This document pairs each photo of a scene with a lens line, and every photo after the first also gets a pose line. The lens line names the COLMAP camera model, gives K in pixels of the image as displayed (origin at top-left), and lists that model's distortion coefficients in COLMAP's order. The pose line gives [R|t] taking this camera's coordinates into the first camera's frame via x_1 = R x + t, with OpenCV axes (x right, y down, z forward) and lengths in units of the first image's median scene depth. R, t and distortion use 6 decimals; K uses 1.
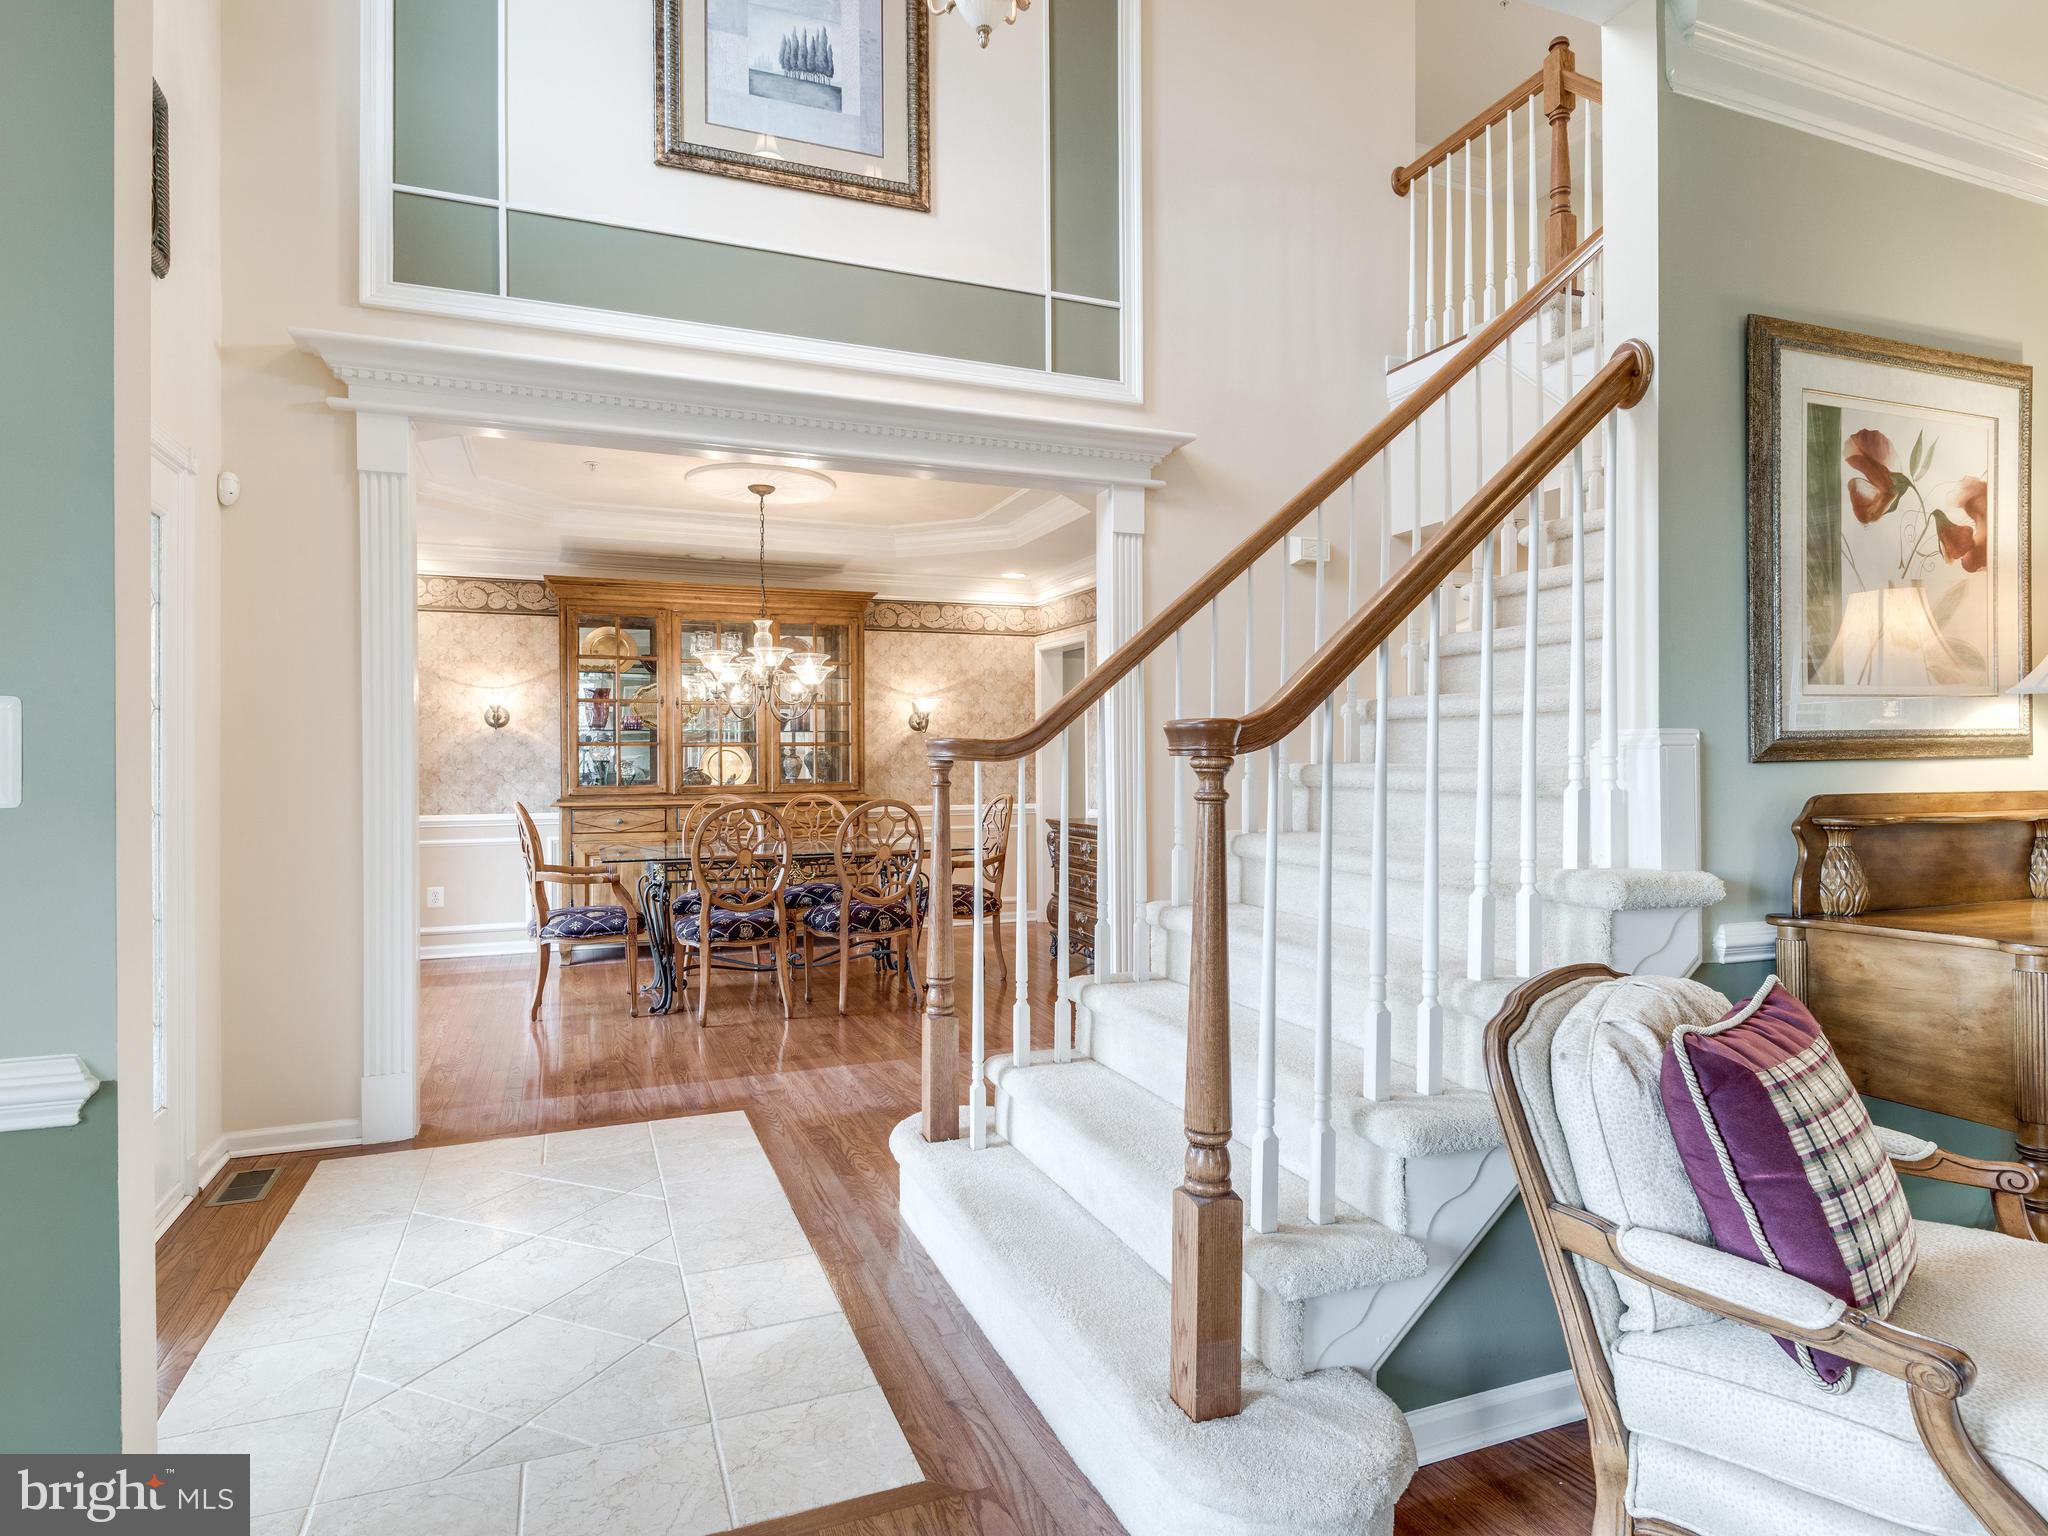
lens RADIAL K [[1085.3, 0, 1029.7], [0, 1085.3, 756.2], [0, 0, 1]] dist [0.002168, -0.000518]
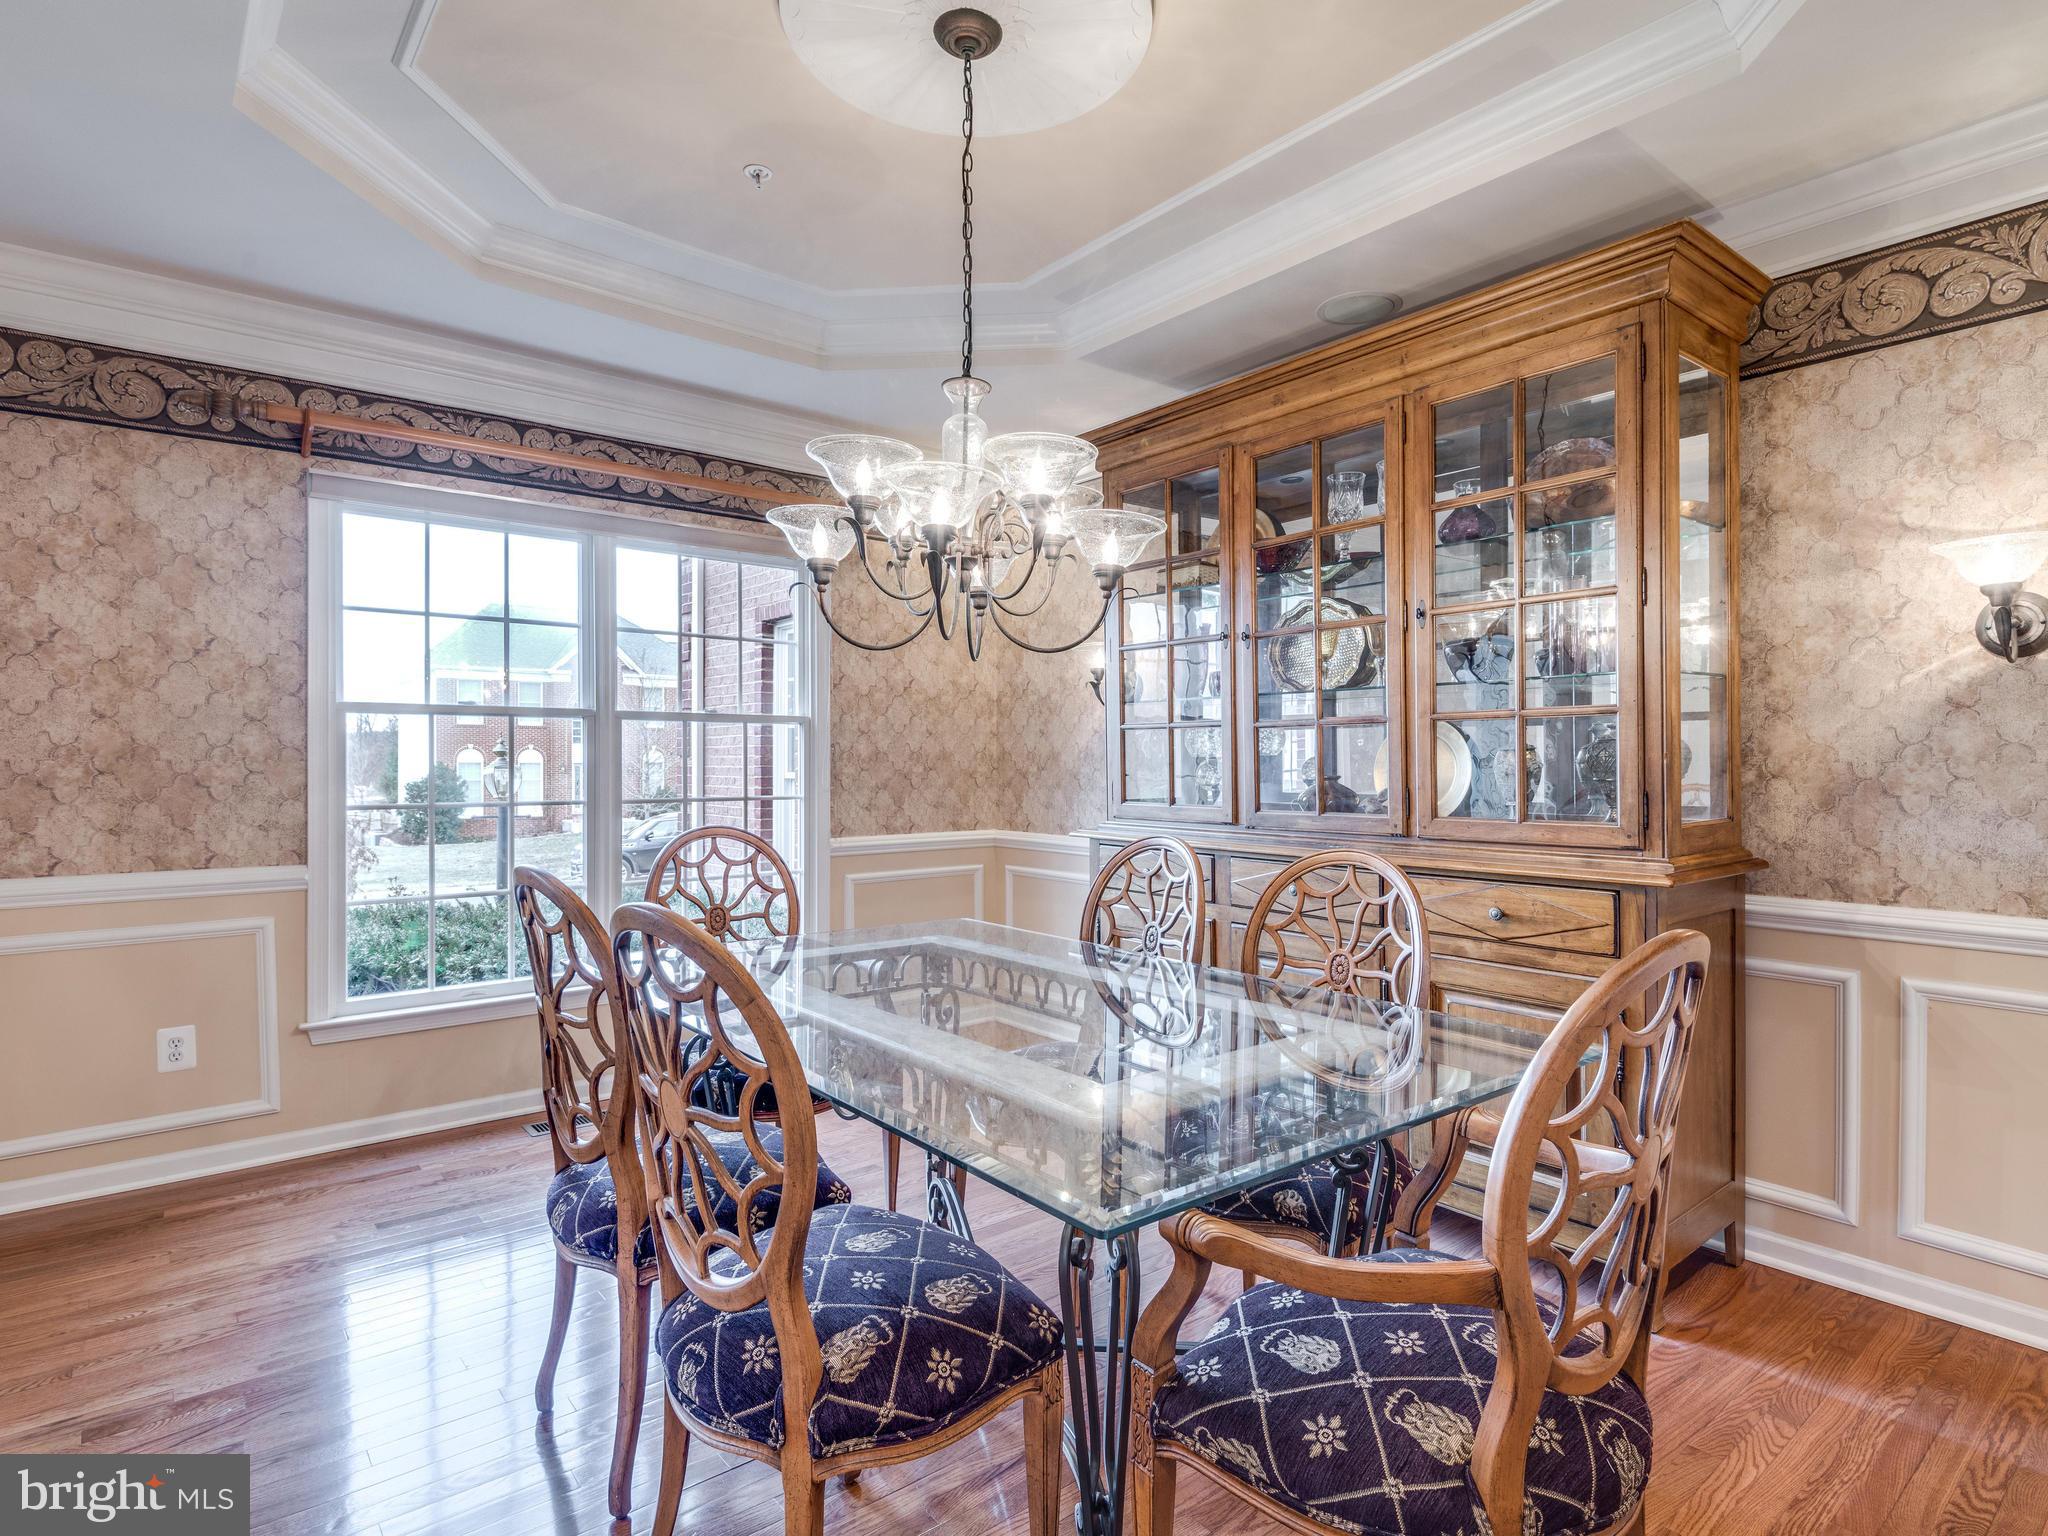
lens RADIAL K [[1085.3, 0, 1029.7], [0, 1085.3, 756.2], [0, 0, 1]] dist [0.002168, -0.000518]
pose [[0.452724, 0.012381, -0.891565, 0.037039], [-0.002110, 0.999916, 0.012814, -0.000405], [0.891648, -0.003920, 0.452711, 0.635785]]
